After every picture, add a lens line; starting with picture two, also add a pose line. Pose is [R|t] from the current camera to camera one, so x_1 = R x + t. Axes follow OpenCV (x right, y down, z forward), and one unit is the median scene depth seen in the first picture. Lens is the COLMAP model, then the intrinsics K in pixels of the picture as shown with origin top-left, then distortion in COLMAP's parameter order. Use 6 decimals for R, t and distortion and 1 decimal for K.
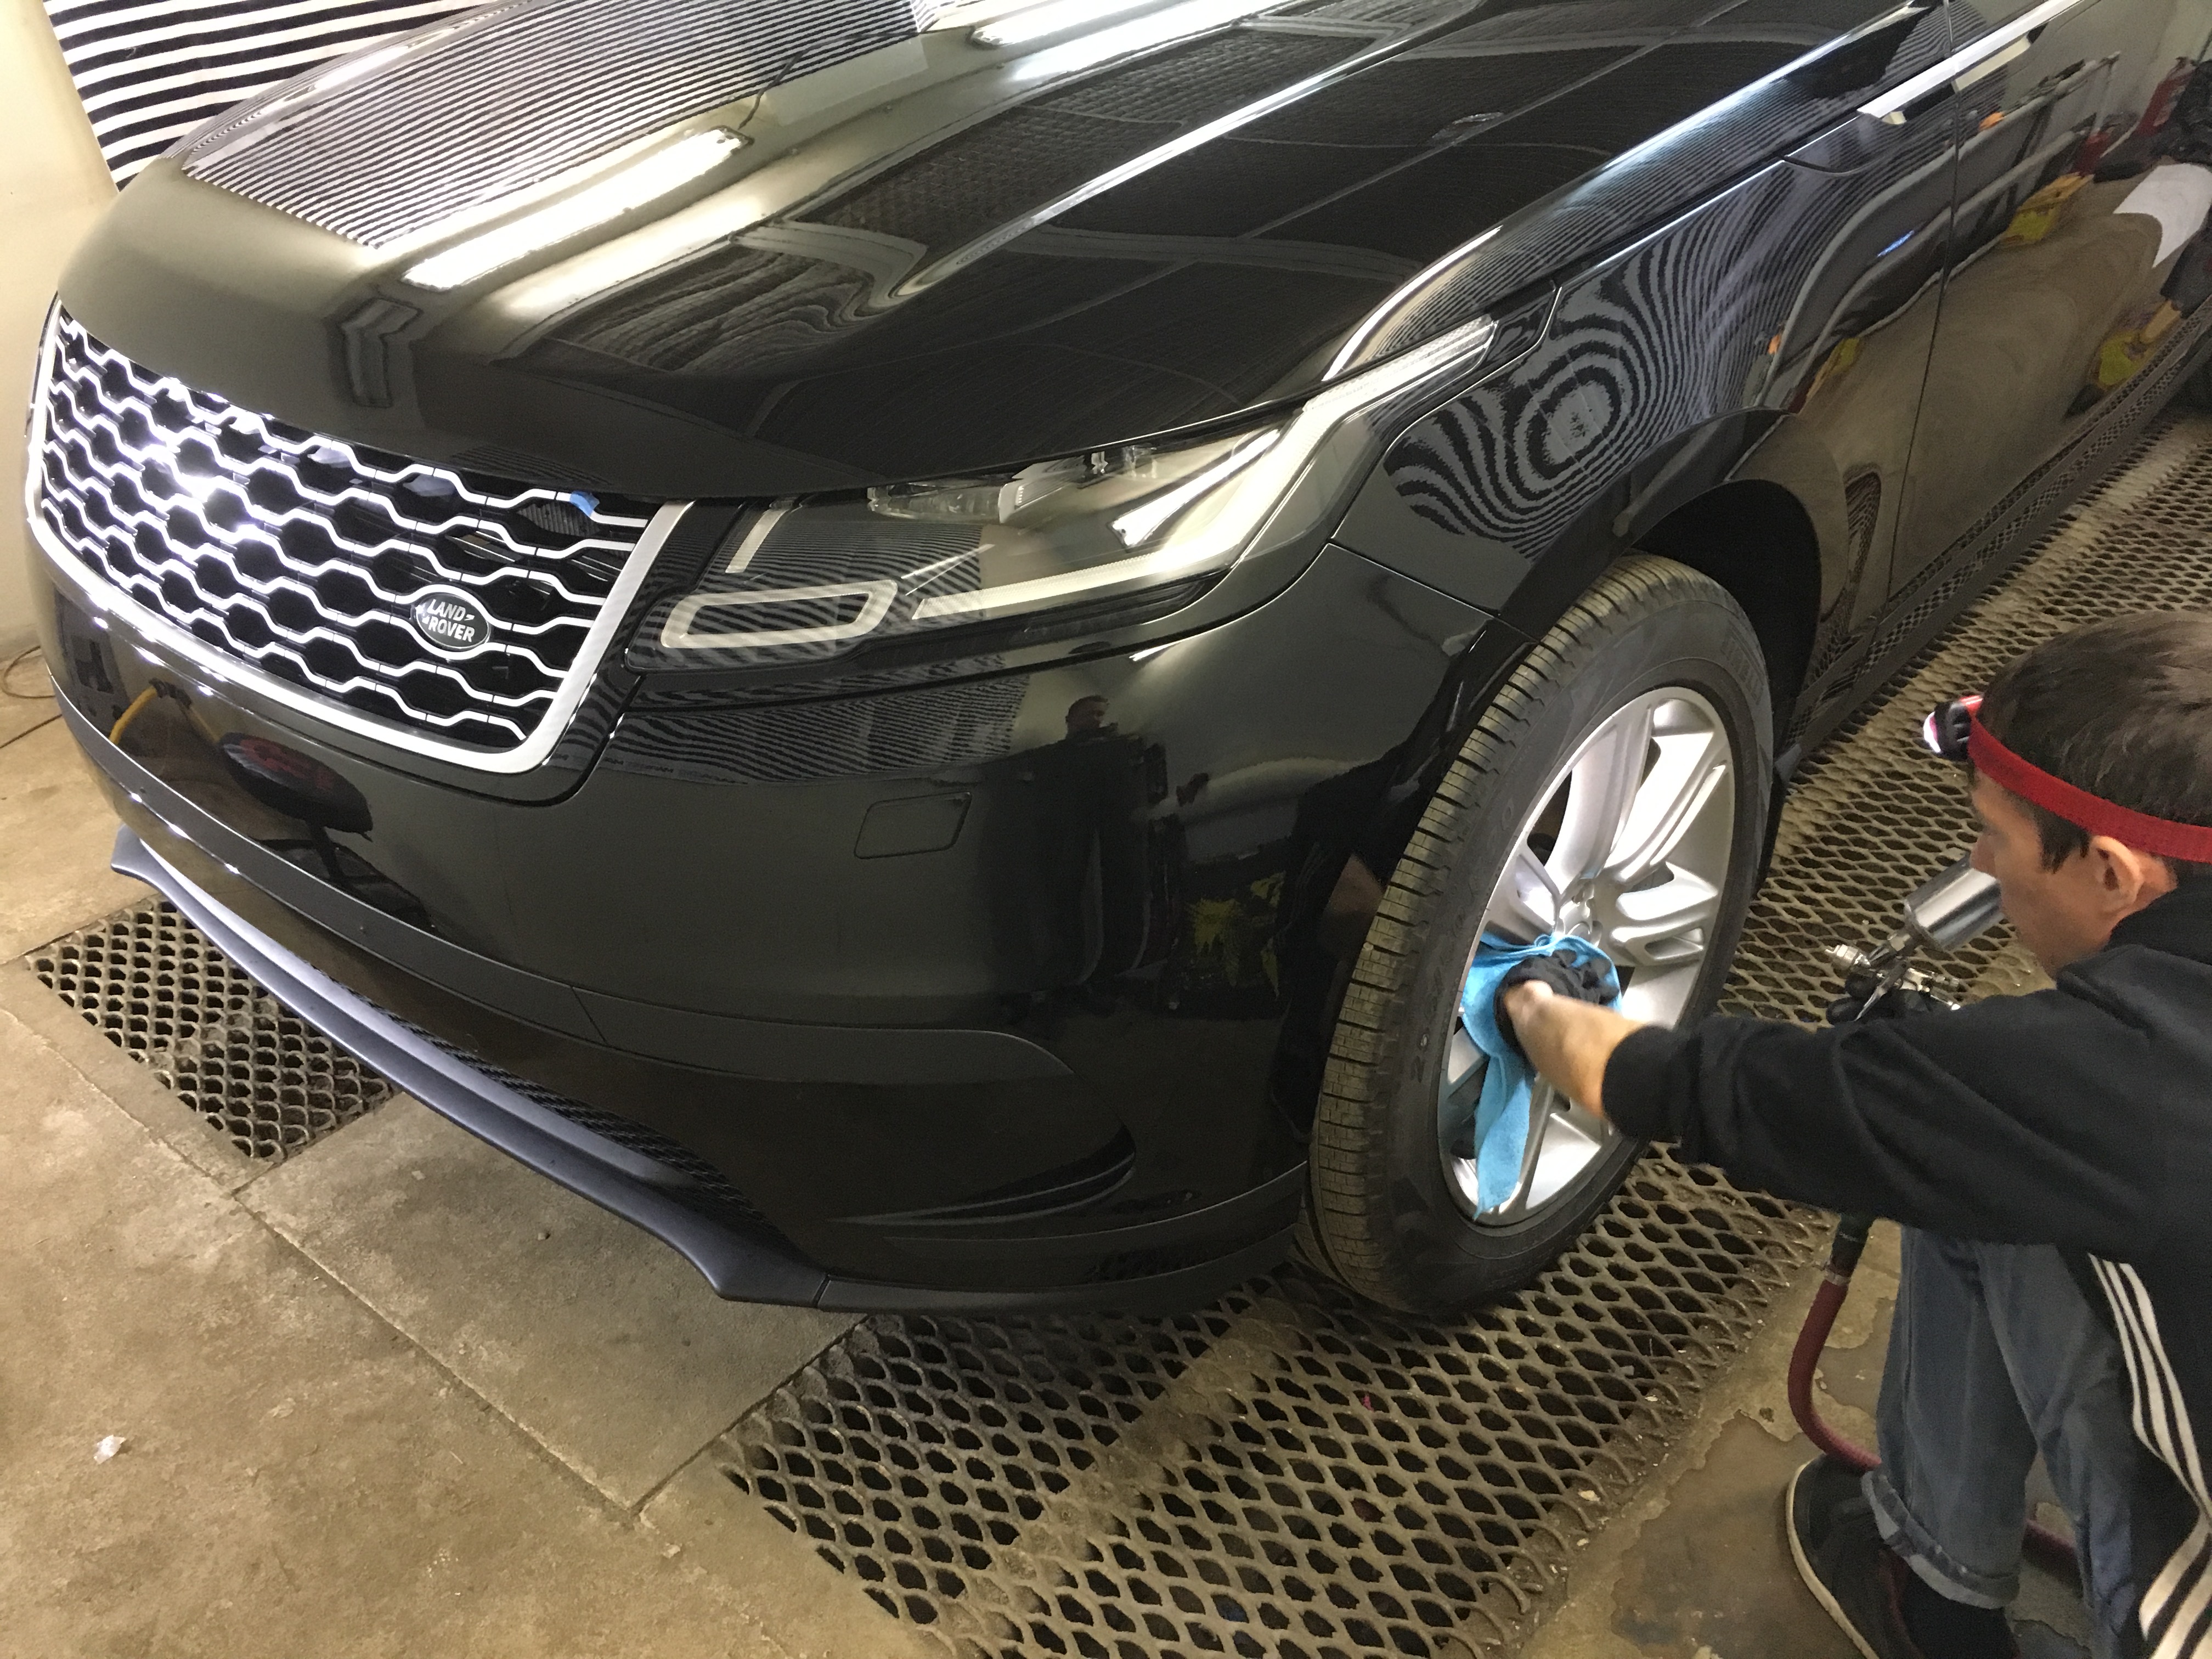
lens RADIAL K [[1899.4, 0, 1106.5], [0, 1899.4, 821.0], [0, 0, 1]] dist [0.092862, -0.121148]
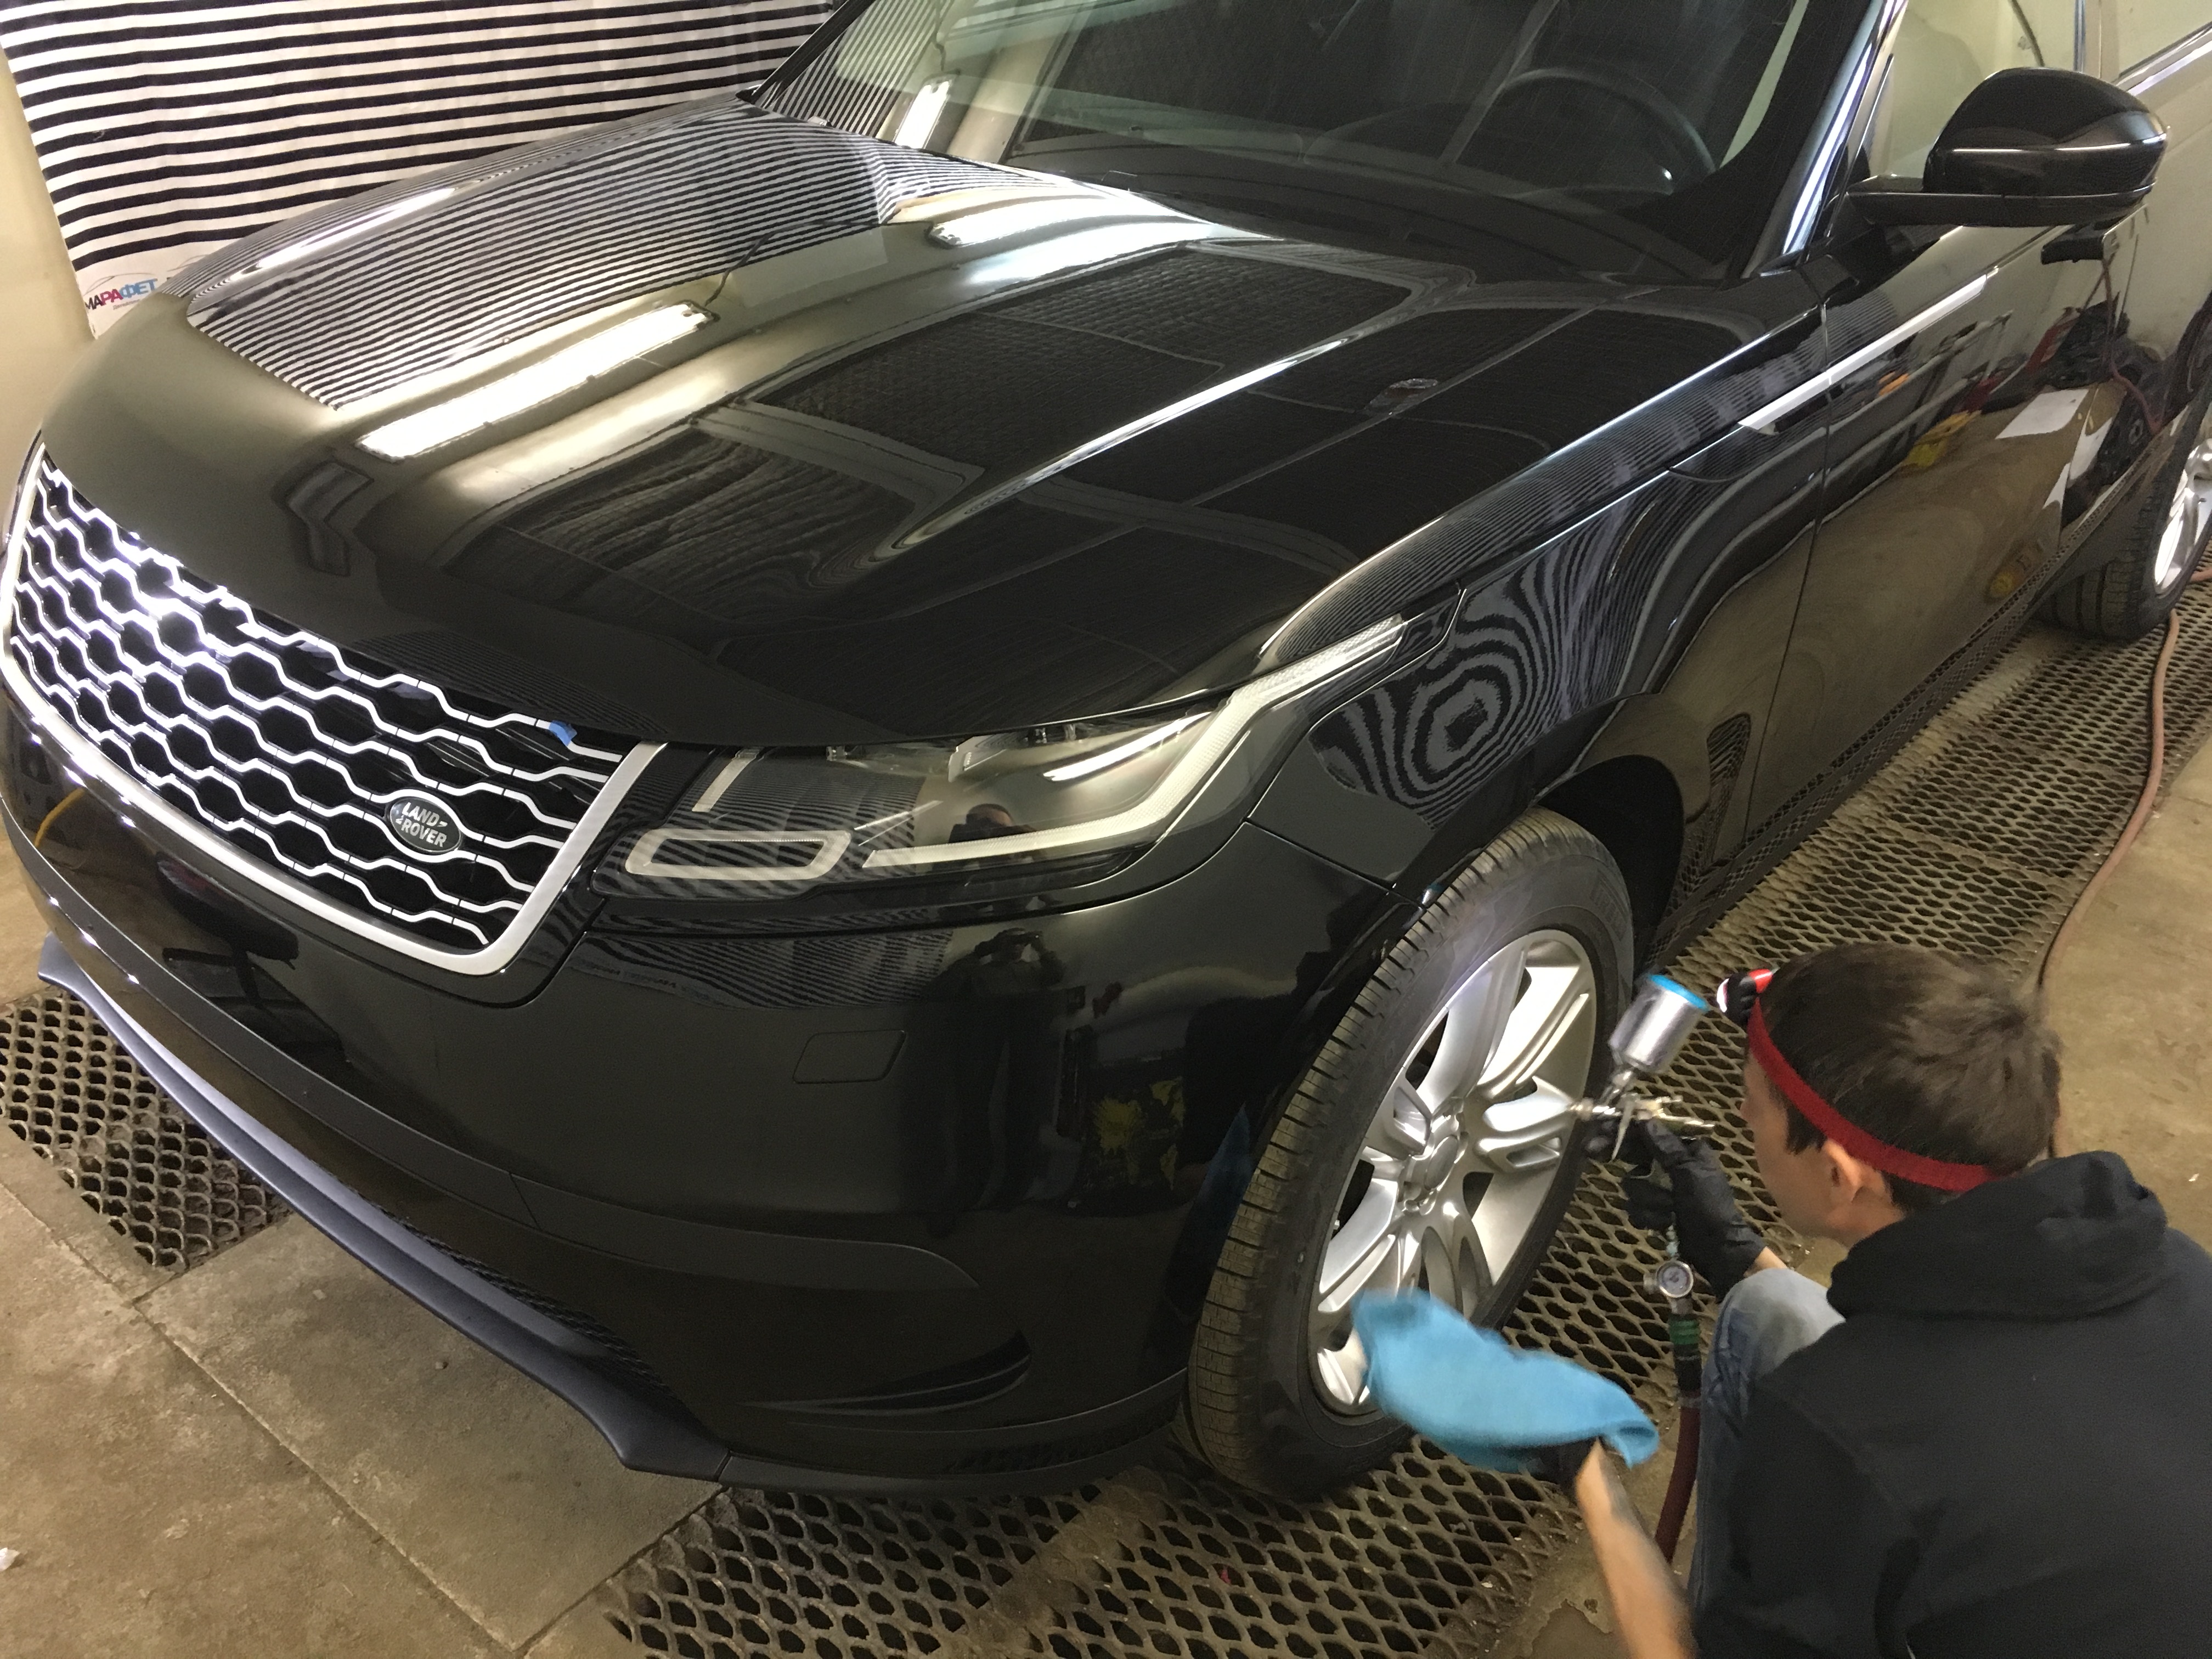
lens RADIAL K [[1899.4, 0, 1106.5], [0, 1899.4, 821.0], [0, 0, 1]] dist [0.092862, -0.121148]
pose [[0.995913, 0.068307, 0.059086, -0.020738], [-0.066827, 0.997408, -0.026686, -0.080616], [-0.060755, 0.022628, 0.997896, -0.068804]]
